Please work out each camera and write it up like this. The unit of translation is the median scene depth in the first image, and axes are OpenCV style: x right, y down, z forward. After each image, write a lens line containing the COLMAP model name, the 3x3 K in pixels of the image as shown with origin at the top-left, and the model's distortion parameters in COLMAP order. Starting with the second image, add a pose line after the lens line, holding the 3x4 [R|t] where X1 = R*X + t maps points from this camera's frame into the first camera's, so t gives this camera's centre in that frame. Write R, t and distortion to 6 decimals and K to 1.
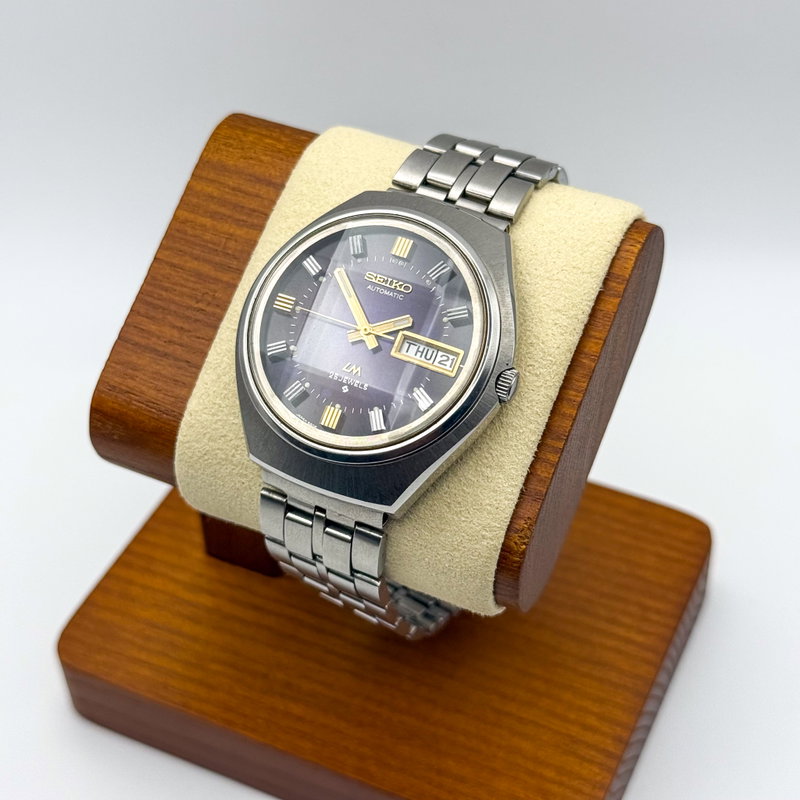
lens RADIAL K [[1548.7, 0, 383.5], [0, 1548.7, 400.2], [0, 0, 1]] dist [0.165330, -0.029375]
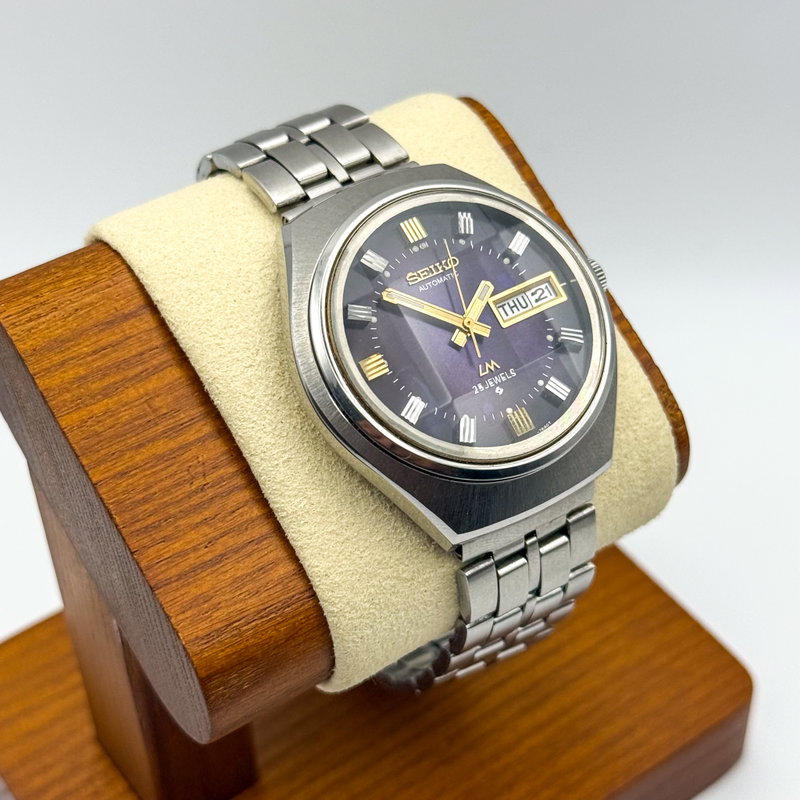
lens RADIAL K [[1818.6, 0, 400.0], [0, 1818.6, 400.0], [0, 0, 1]] dist [0.075931, 0.743615]
pose [[0.490351, -0.583737, 0.647153, -0.622509], [0.611436, 0.759560, 0.221841, -0.229177], [-0.621049, 0.286913, 0.729369, 0.280346]]
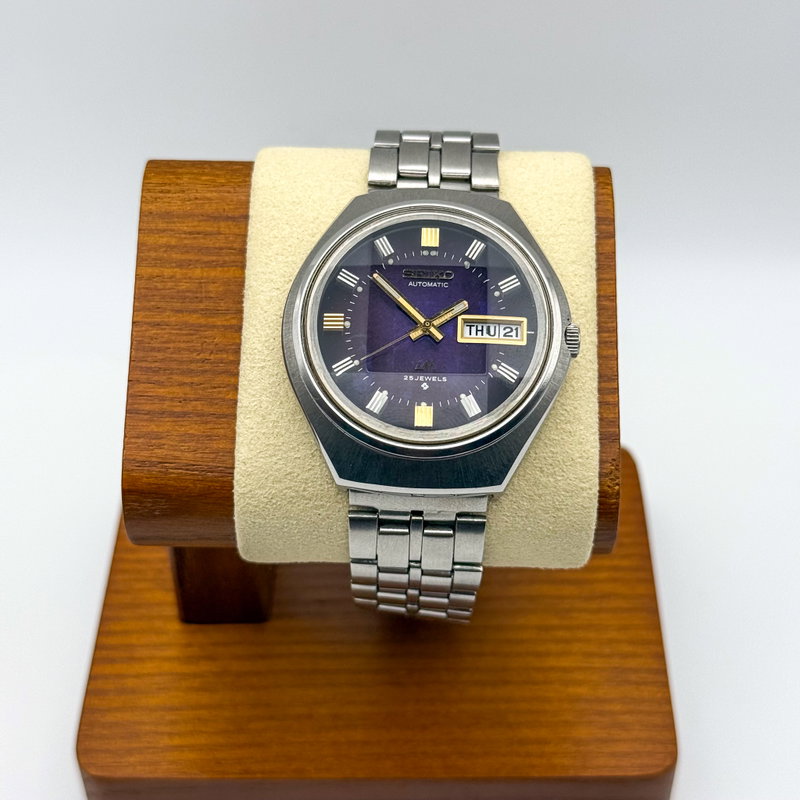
lens RADIAL K [[1548.7, 0, 383.5], [0, 1548.7, 400.2], [0, 0, 1]] dist [0.165330, -0.029375]
pose [[0.908670, -0.269703, 0.318714, -0.331428], [0.276416, 0.960715, 0.024903, -0.027654], [-0.312910, 0.065469, 0.947524, 0.055147]]
